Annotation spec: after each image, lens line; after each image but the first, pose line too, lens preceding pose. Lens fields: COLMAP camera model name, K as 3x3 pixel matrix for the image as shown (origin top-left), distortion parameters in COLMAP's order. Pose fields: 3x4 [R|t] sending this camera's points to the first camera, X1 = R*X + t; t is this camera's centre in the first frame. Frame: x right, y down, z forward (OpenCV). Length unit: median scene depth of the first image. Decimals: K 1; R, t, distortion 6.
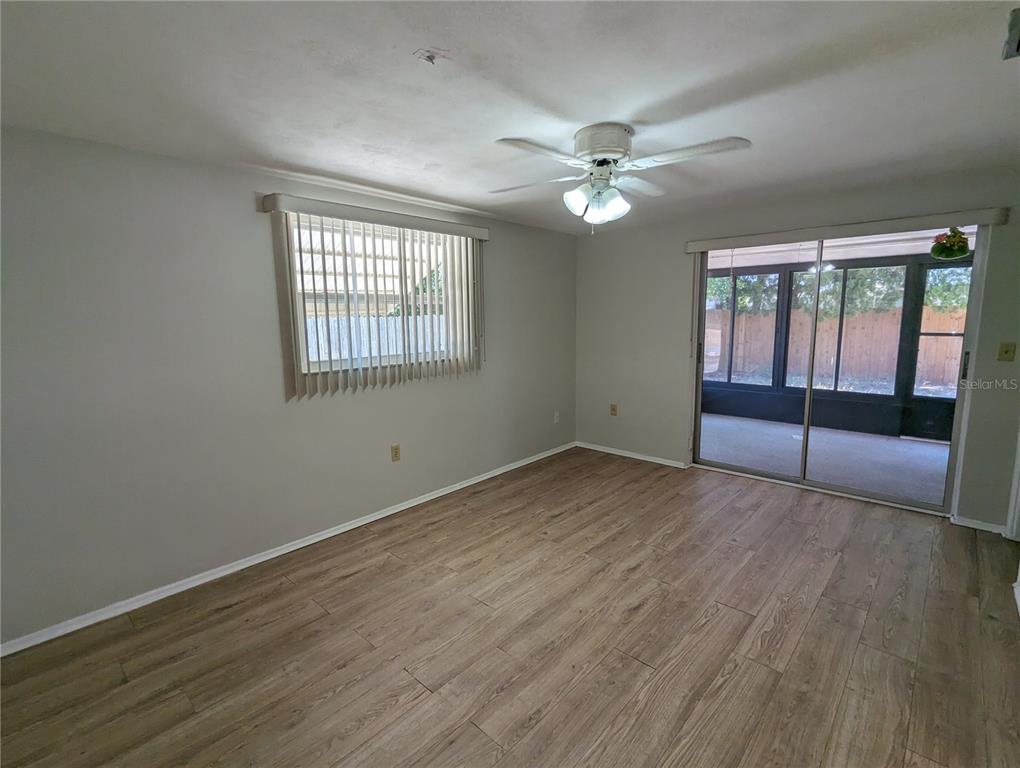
lens RADIAL K [[484.3, 0, 506.9], [0, 484.3, 383.8], [0, 0, 1]] dist [-0.001700, -0.000164]
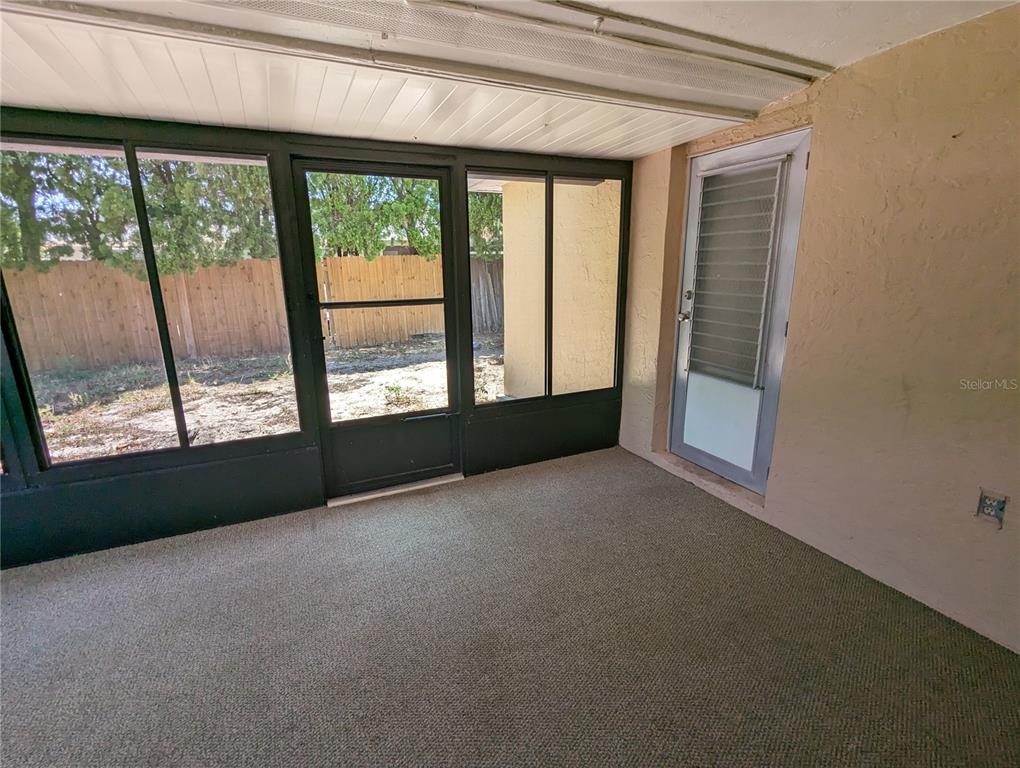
lens RADIAL K [[484.3, 0, 506.9], [0, 484.3, 383.8], [0, 0, 1]] dist [-0.001700, -0.000164]
pose [[0.387435, -0.212728, 0.897018, 0.232215], [0.132789, 0.975744, 0.174045, -0.042520], [-0.912283, 0.051683, 0.406286, 0.312155]]
